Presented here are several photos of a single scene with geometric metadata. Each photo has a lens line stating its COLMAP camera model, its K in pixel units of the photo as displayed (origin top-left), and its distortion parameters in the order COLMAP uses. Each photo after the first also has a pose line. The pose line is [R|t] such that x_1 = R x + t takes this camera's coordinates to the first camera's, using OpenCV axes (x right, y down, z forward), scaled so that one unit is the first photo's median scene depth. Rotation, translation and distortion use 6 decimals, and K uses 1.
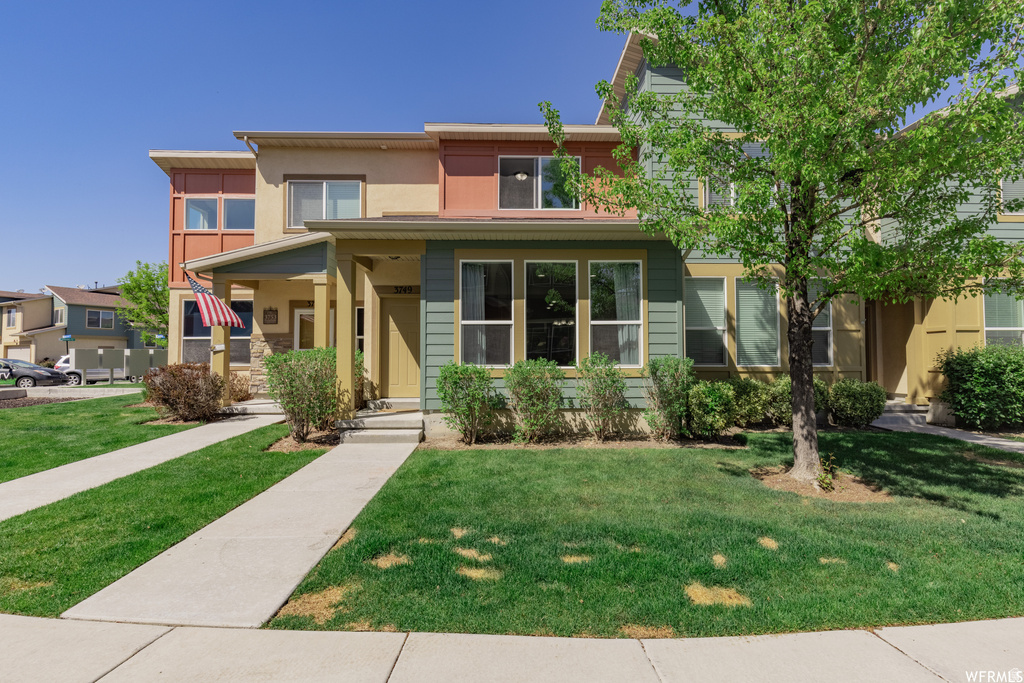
lens RADIAL K [[458.7, 0, 514.5], [0, 458.7, 344.9], [0, 0, 1]] dist [0.013829, -0.002197]
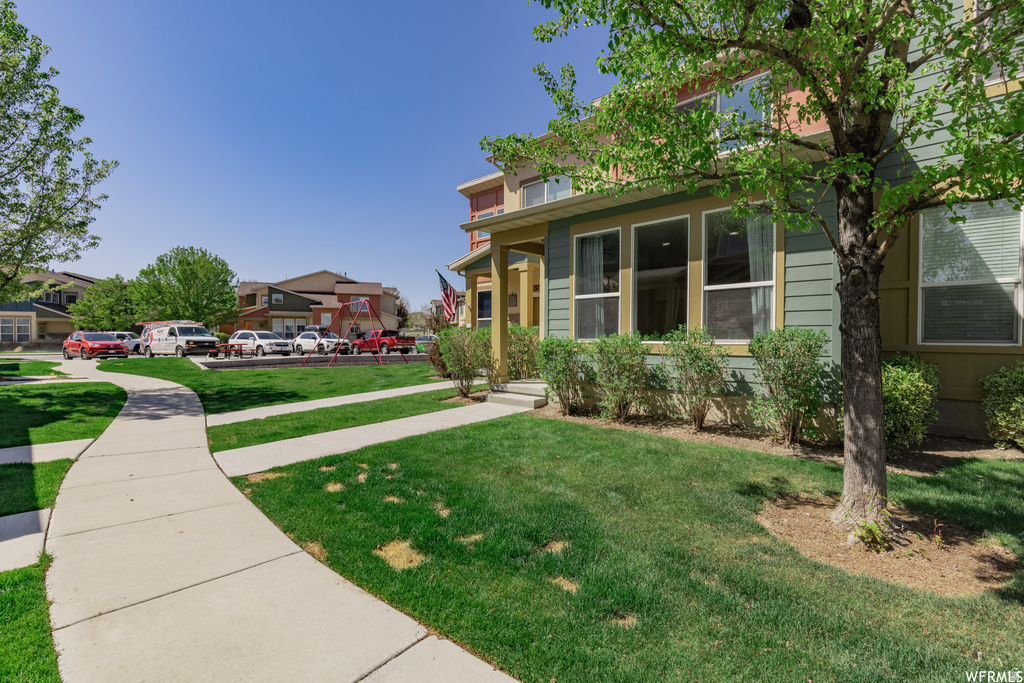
lens RADIAL K [[458.7, 0, 514.2], [0, 458.7, 339.9], [0, 0, 1]] dist [0.013829, -0.002197]
pose [[0.716380, 0.007588, -0.697669, 0.501760], [0.016069, 0.999496, 0.027370, 0.016041], [0.697525, -0.030819, 0.715897, 0.173161]]
